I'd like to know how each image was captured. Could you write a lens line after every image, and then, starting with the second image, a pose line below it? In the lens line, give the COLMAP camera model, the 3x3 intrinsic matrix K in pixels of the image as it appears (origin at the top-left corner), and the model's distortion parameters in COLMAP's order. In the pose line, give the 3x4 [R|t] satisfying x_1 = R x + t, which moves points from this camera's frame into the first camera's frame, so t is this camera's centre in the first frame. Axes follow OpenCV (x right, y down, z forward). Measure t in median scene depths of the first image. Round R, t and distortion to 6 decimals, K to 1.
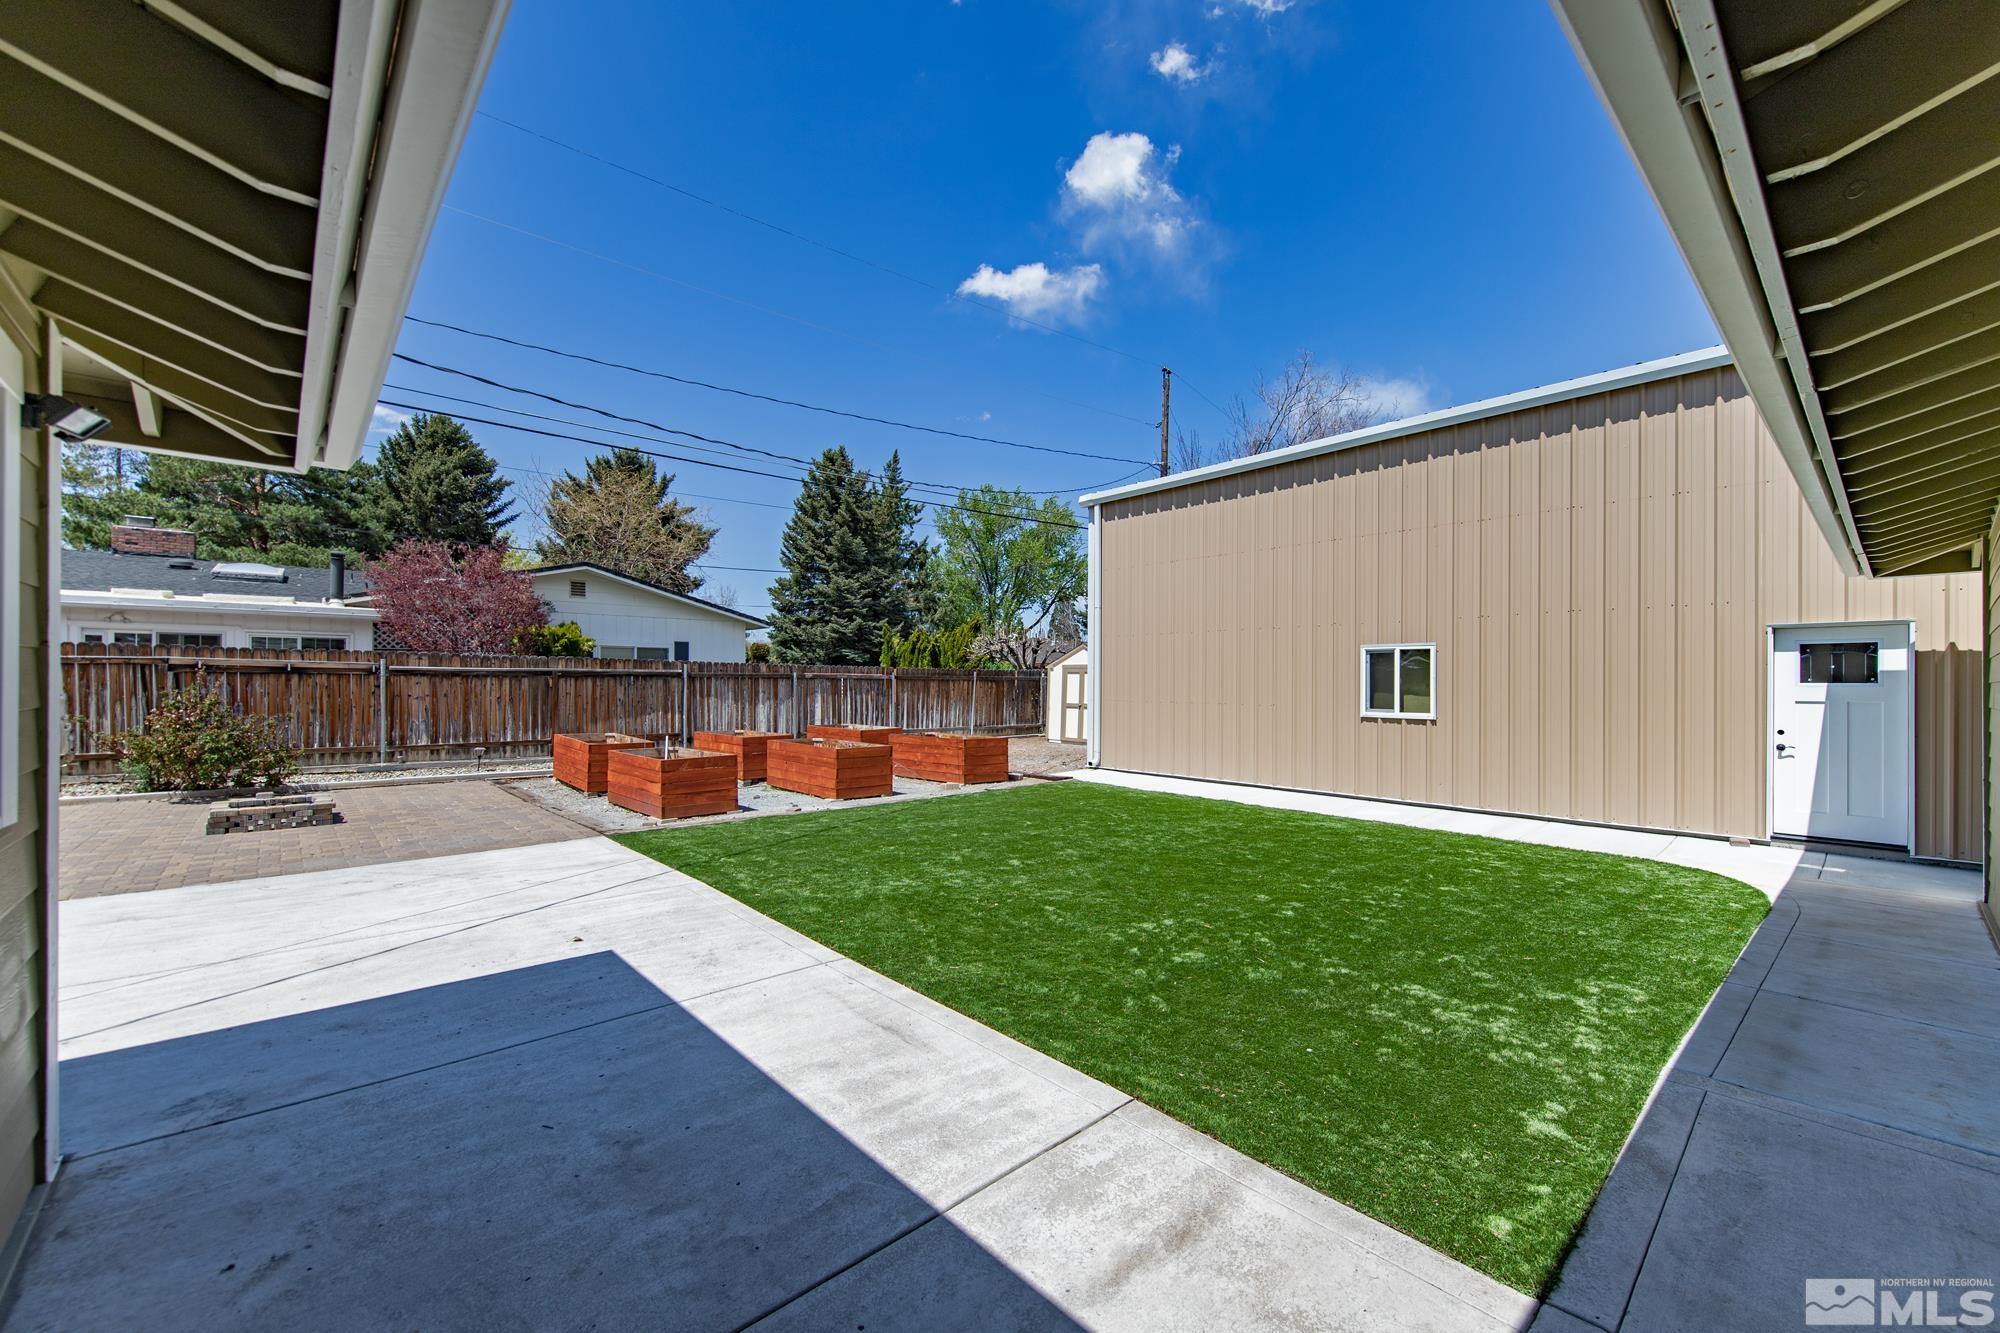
lens RADIAL K [[799.3, 0, 1000.0], [0, 799.3, 666.5], [0, 0, 1]] dist [0.000988, -0.000103]
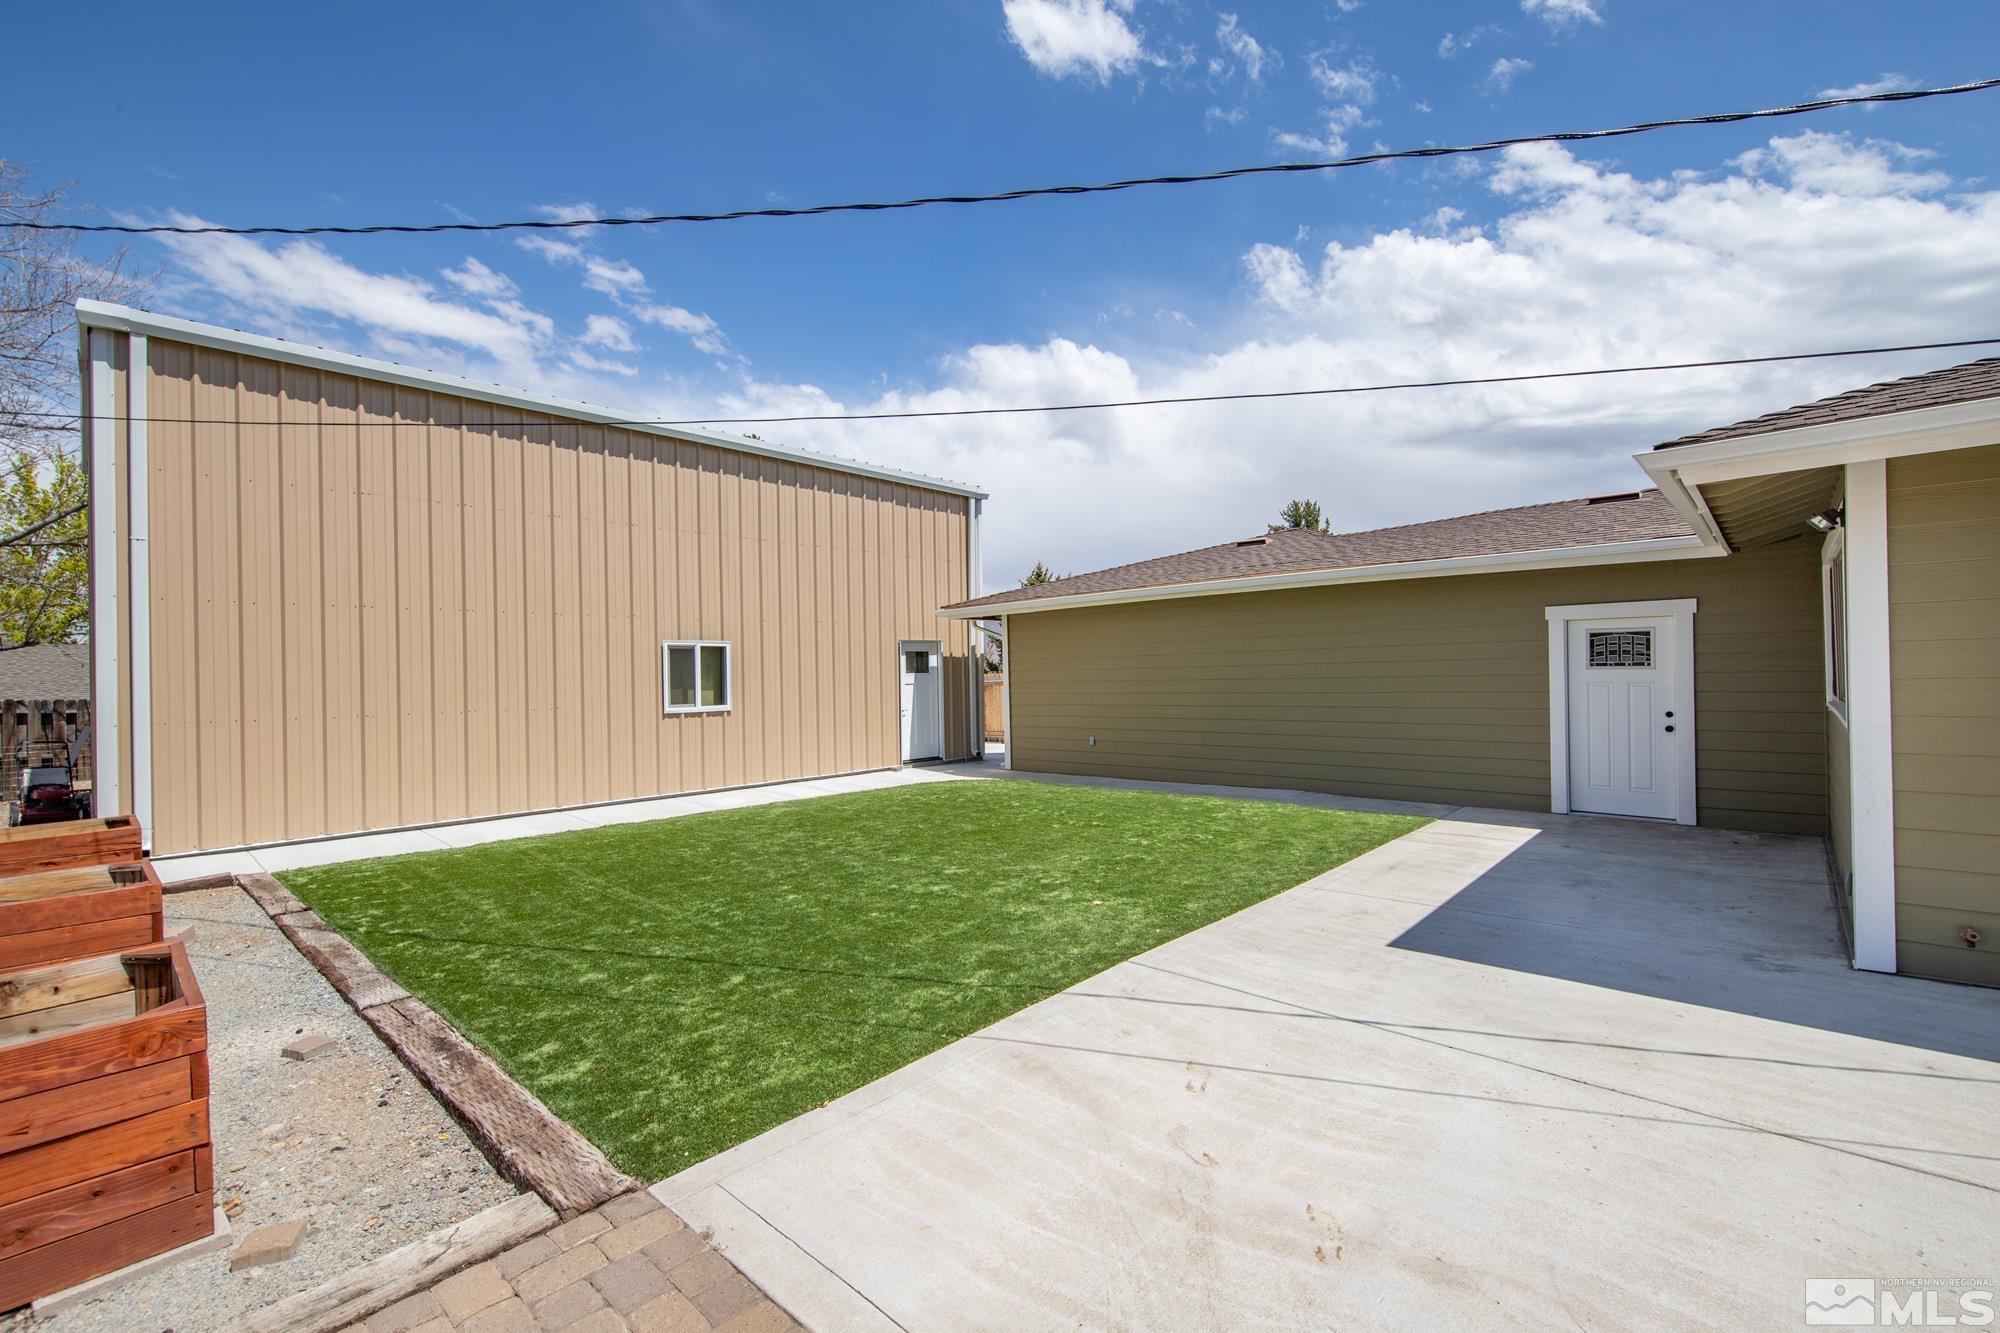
lens RADIAL K [[863.0, 0, 1027.9], [0, 863.0, 670.7], [0, 0, 1]] dist [0.000293, 0.000331]
pose [[-0.121183, -0.000646, 0.992630, -0.661707], [-0.001717, 0.999998, 0.000441, 0.009629], [-0.992629, -0.001650, -0.121184, 0.700771]]
